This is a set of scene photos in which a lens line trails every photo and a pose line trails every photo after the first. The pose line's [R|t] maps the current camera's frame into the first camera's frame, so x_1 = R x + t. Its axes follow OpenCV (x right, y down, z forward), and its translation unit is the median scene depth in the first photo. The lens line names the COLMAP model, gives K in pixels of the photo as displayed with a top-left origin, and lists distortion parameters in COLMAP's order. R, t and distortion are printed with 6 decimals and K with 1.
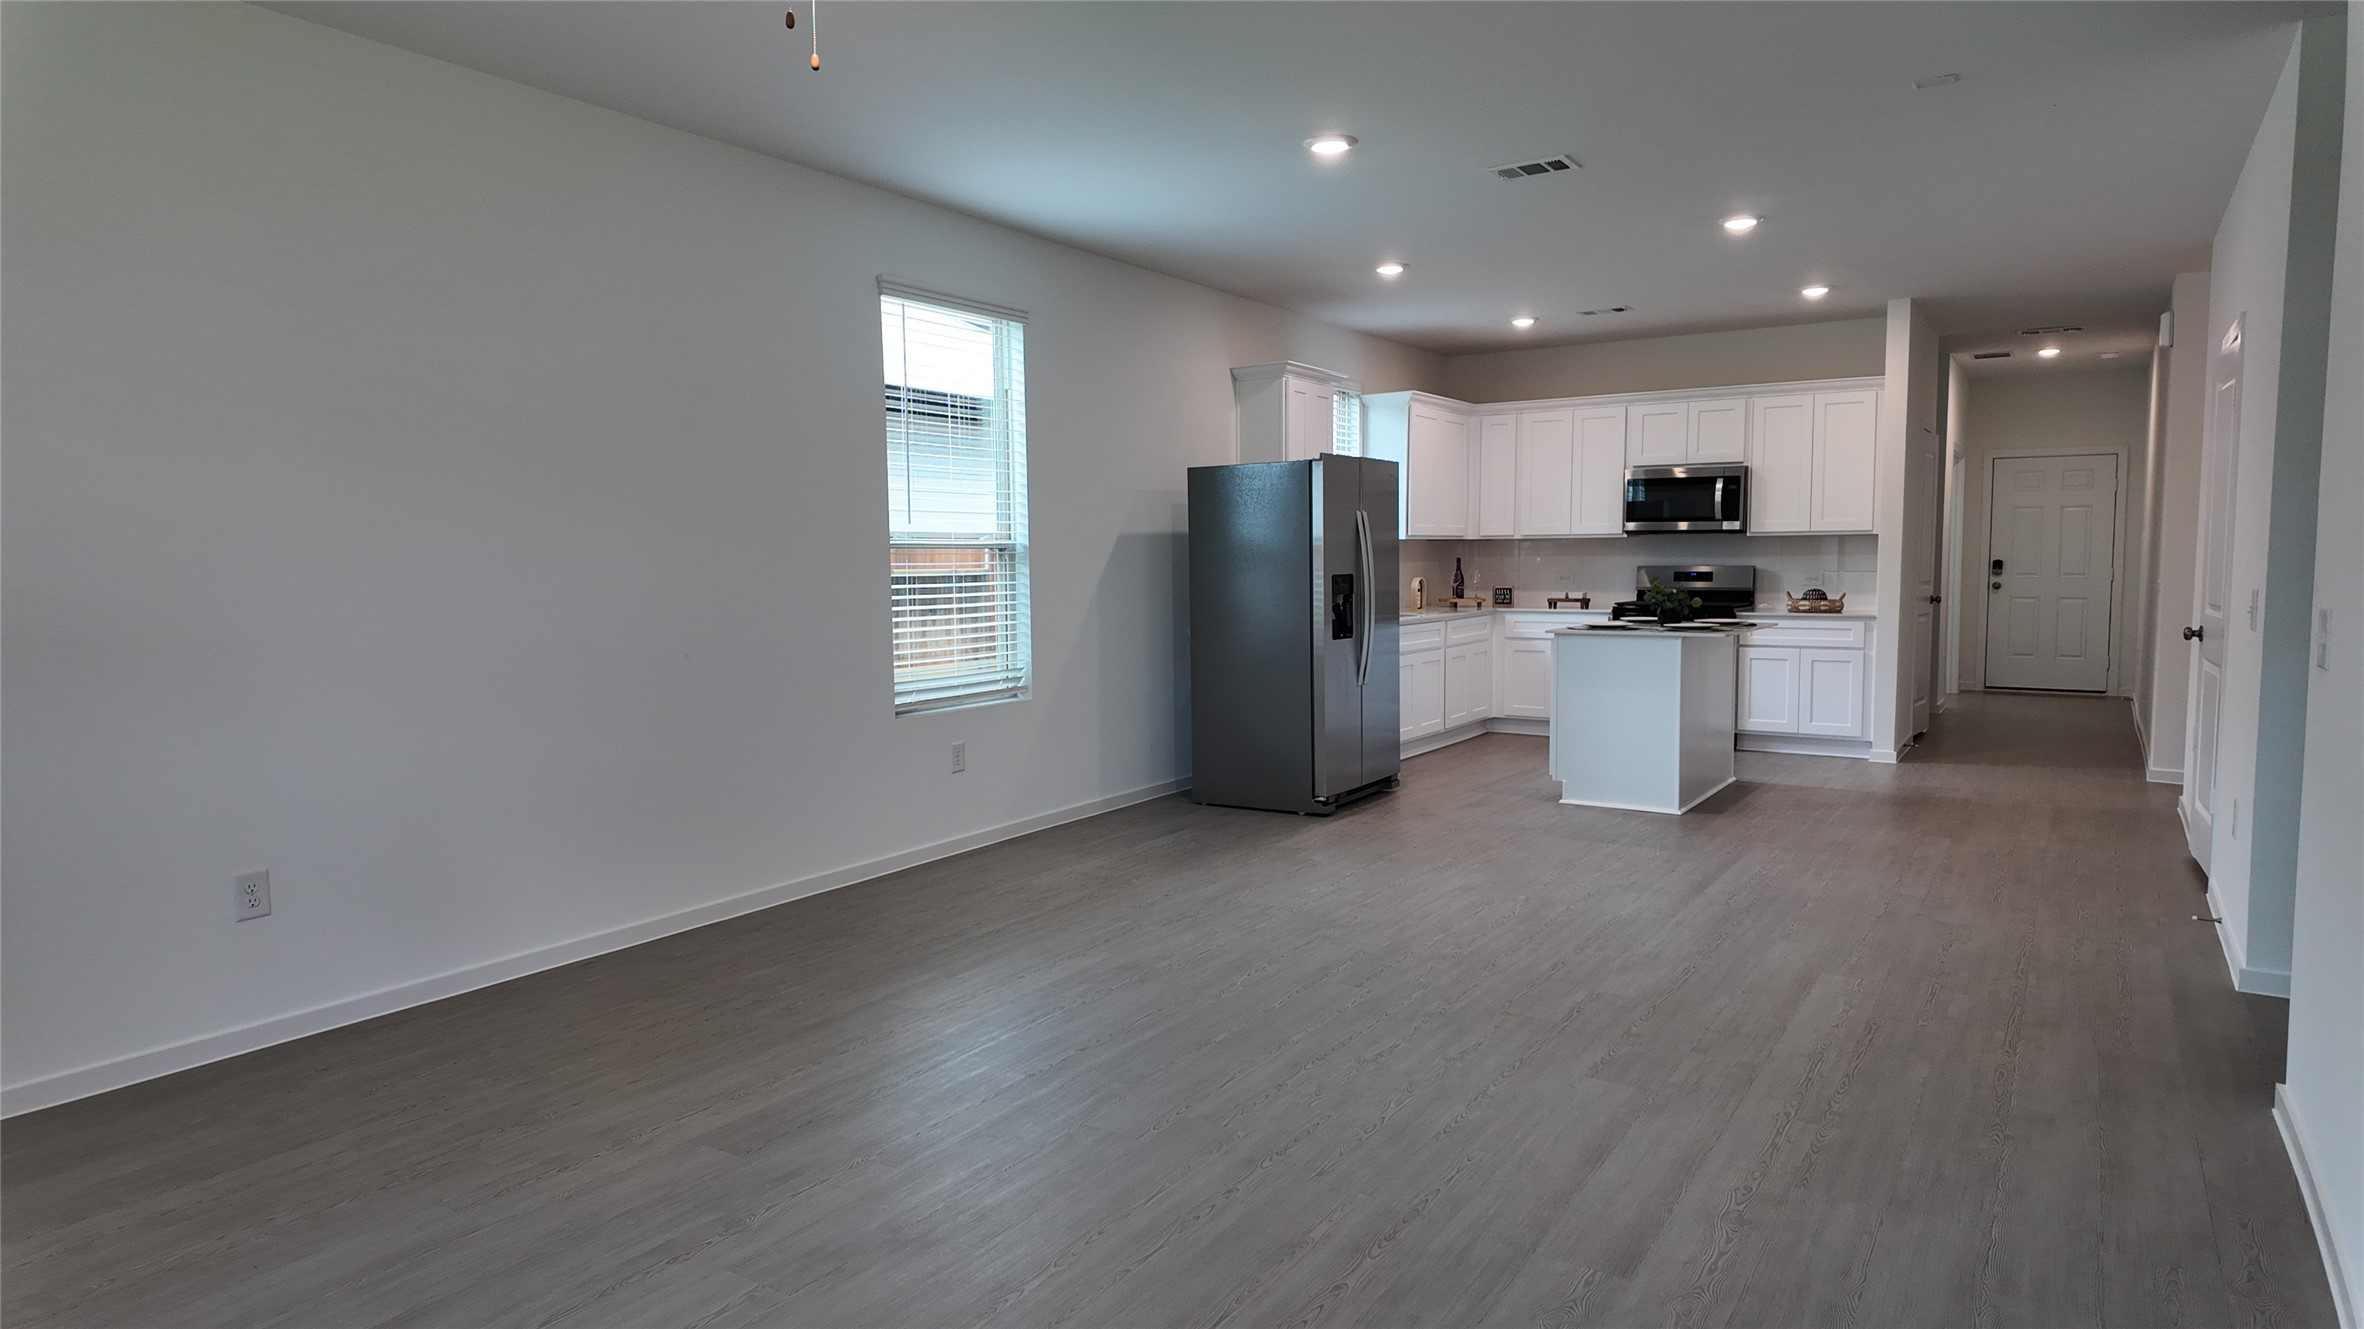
lens RADIAL K [[1364.8, 0, 1186.3], [0, 1364.8, 658.9], [0, 0, 1]] dist [0.059481, -0.057621]
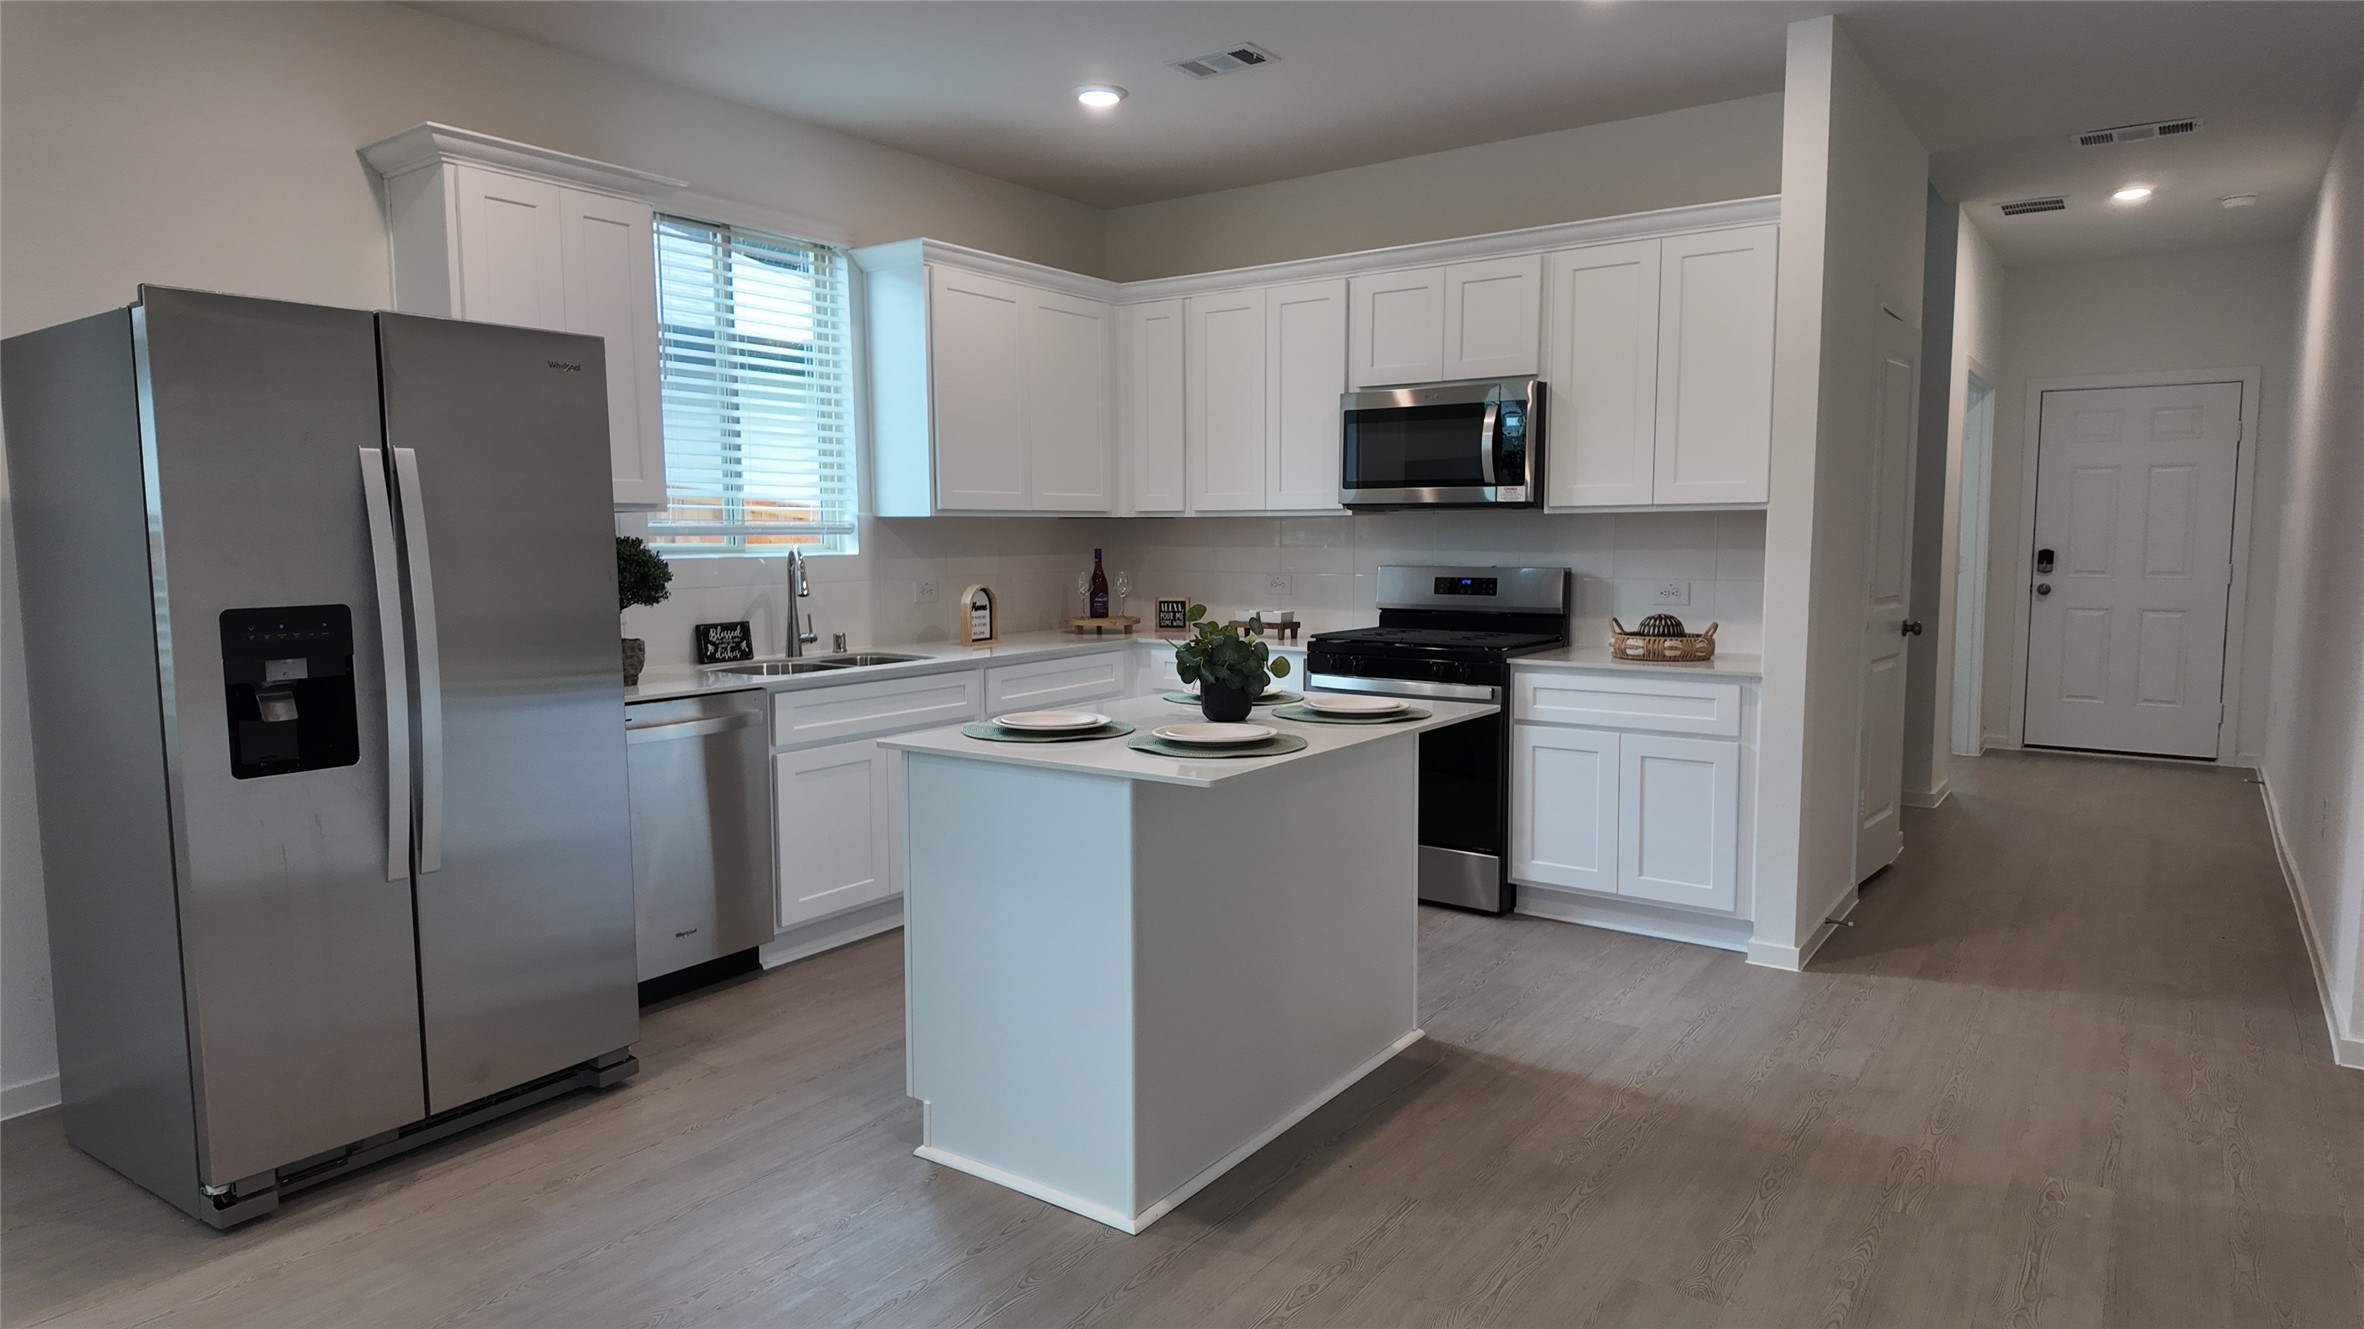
lens RADIAL K [[1409.7, 0, 1170.1], [0, 1409.7, 662.2], [0, 0, 1]] dist [0.066295, -0.046824]
pose [[0.999439, 0.005919, -0.032951, 0.279221], [-0.005328, 0.999824, 0.017984, -0.040389], [0.033052, -0.017798, 0.999295, 0.440332]]
